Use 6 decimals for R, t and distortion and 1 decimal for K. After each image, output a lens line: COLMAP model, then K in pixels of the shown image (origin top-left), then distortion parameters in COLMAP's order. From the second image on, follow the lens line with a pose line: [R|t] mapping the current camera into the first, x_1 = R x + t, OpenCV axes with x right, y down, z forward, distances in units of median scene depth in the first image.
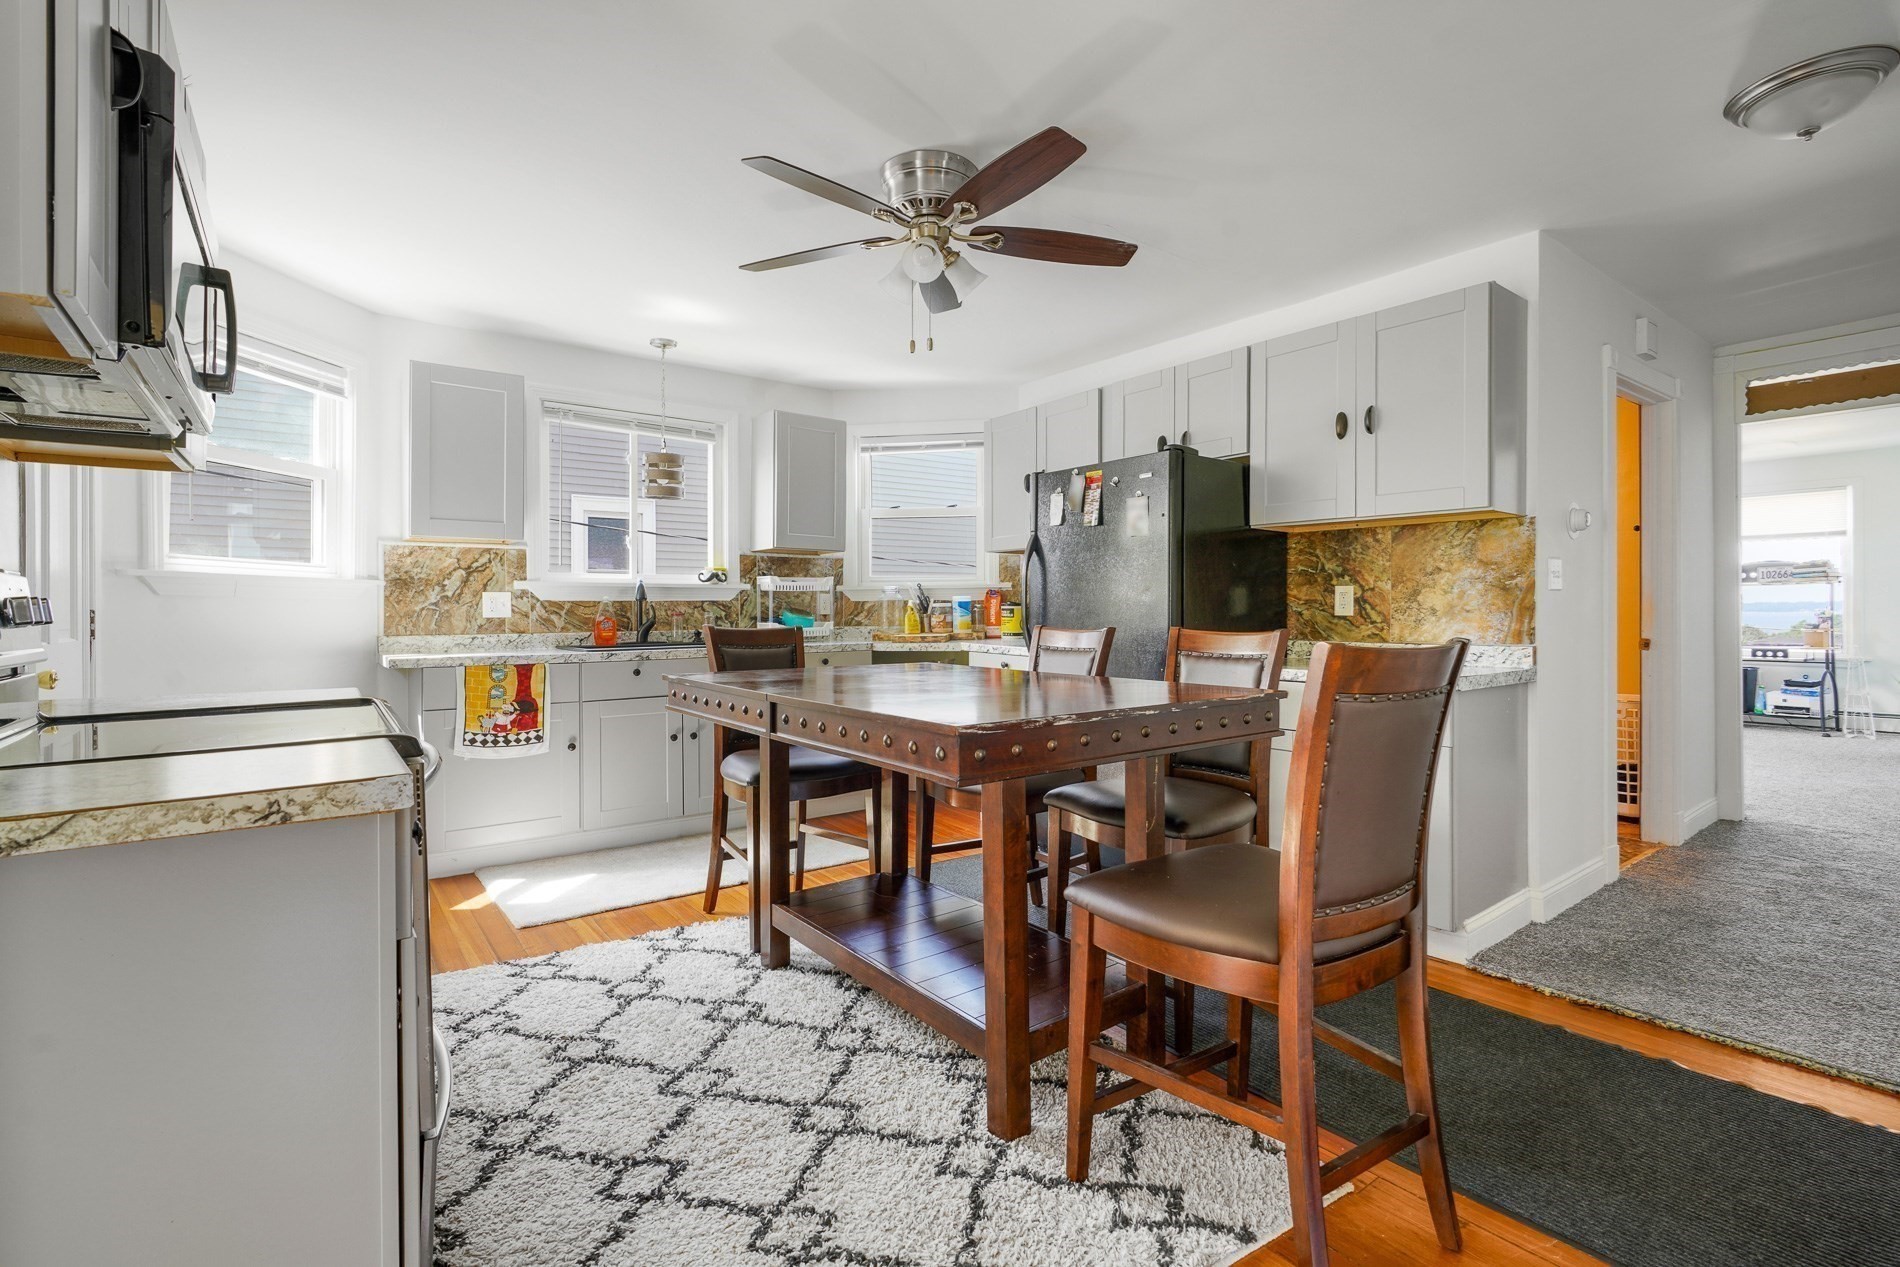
lens RADIAL K [[870.9, 0, 955.5], [0, 870.9, 636.3], [0, 0, 1]] dist [-0.001424, 0.000236]
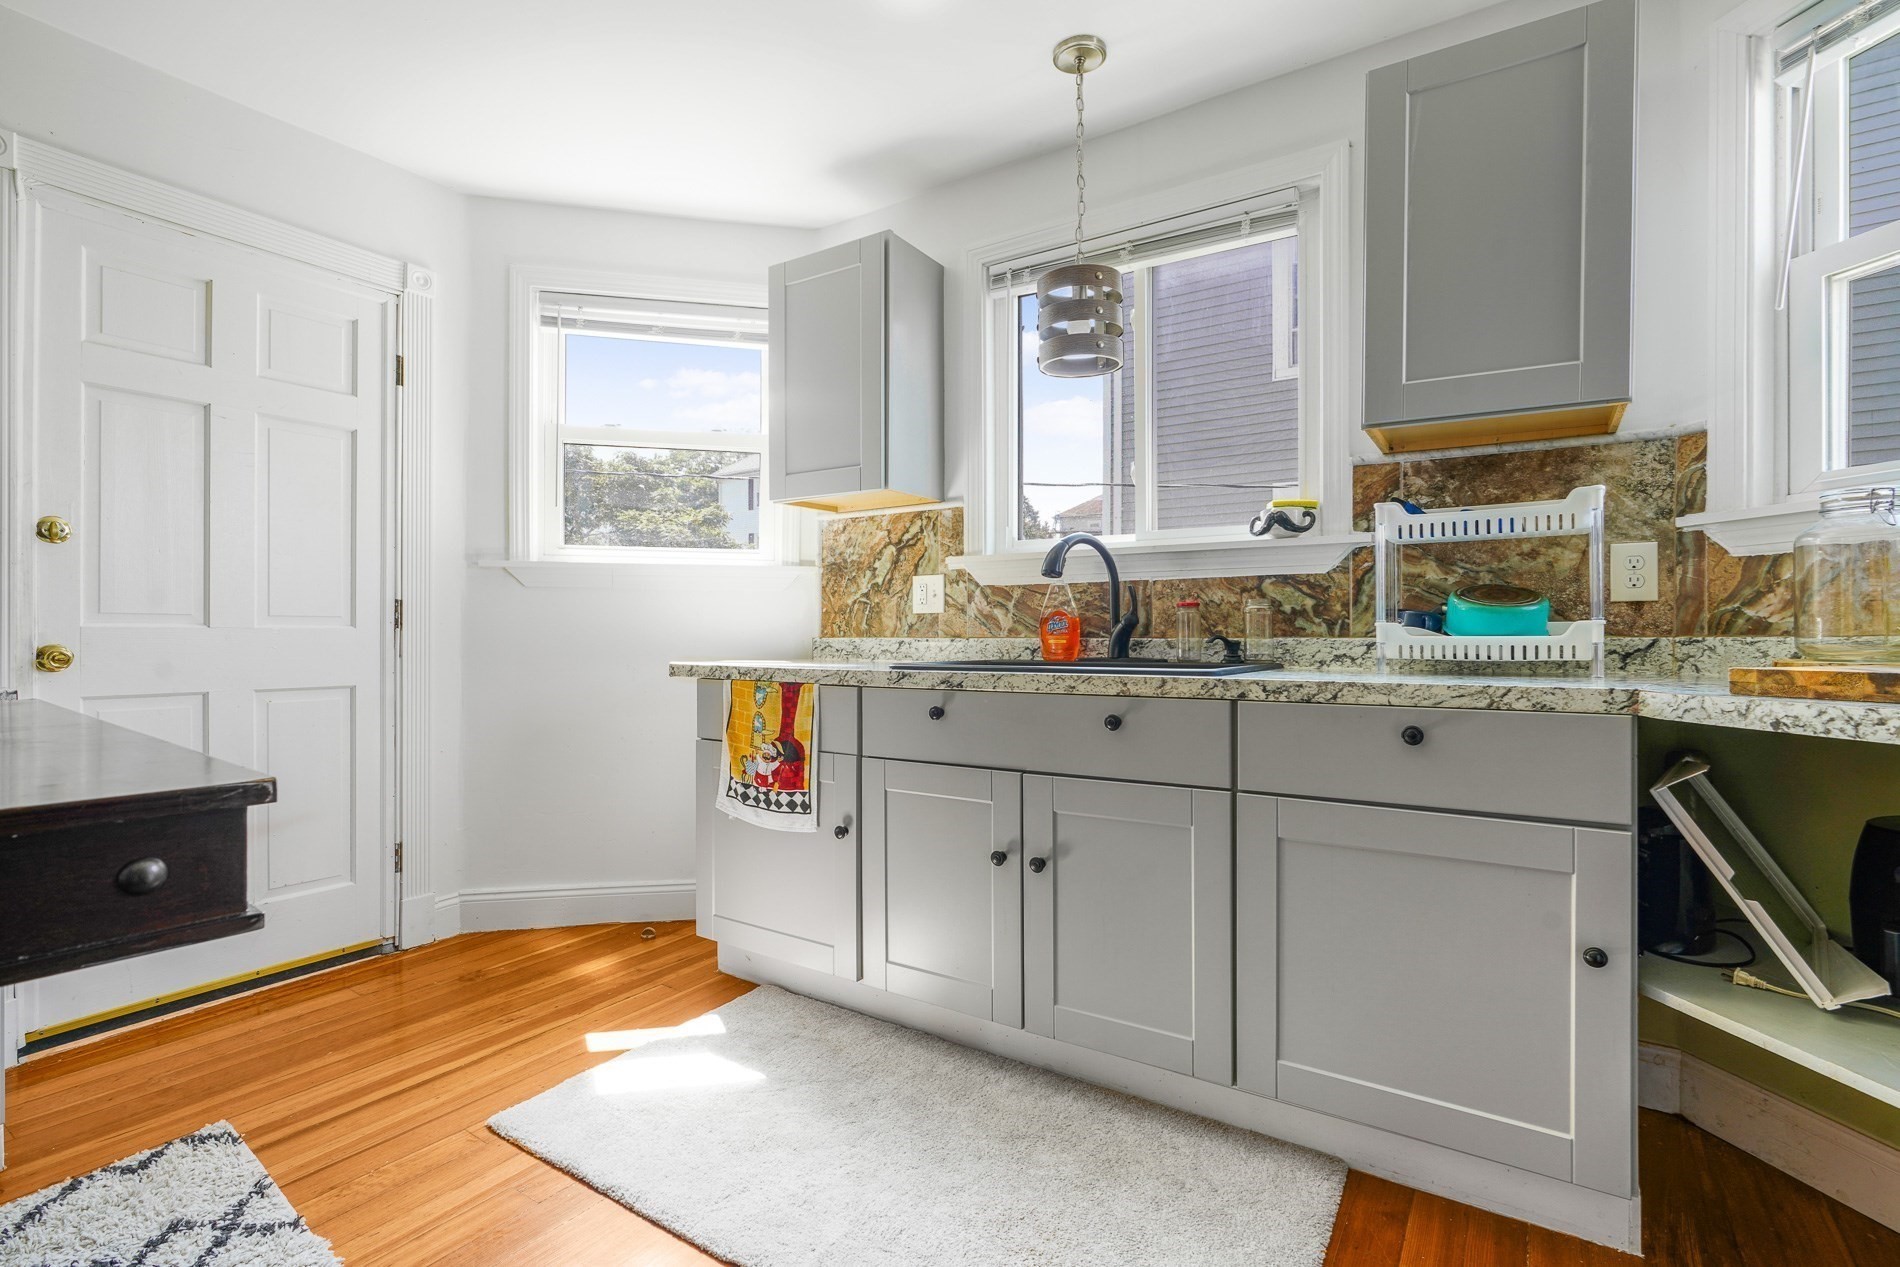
lens RADIAL K [[870.9, 0, 955.5], [0, 870.9, 636.3], [0, 0, 1]] dist [-0.001424, 0.000236]
pose [[0.326024, 0.007827, -0.945329, 0.118161], [-0.028972, 0.999579, -0.001716, -0.003222], [0.944918, 0.027947, 0.326113, 0.820095]]
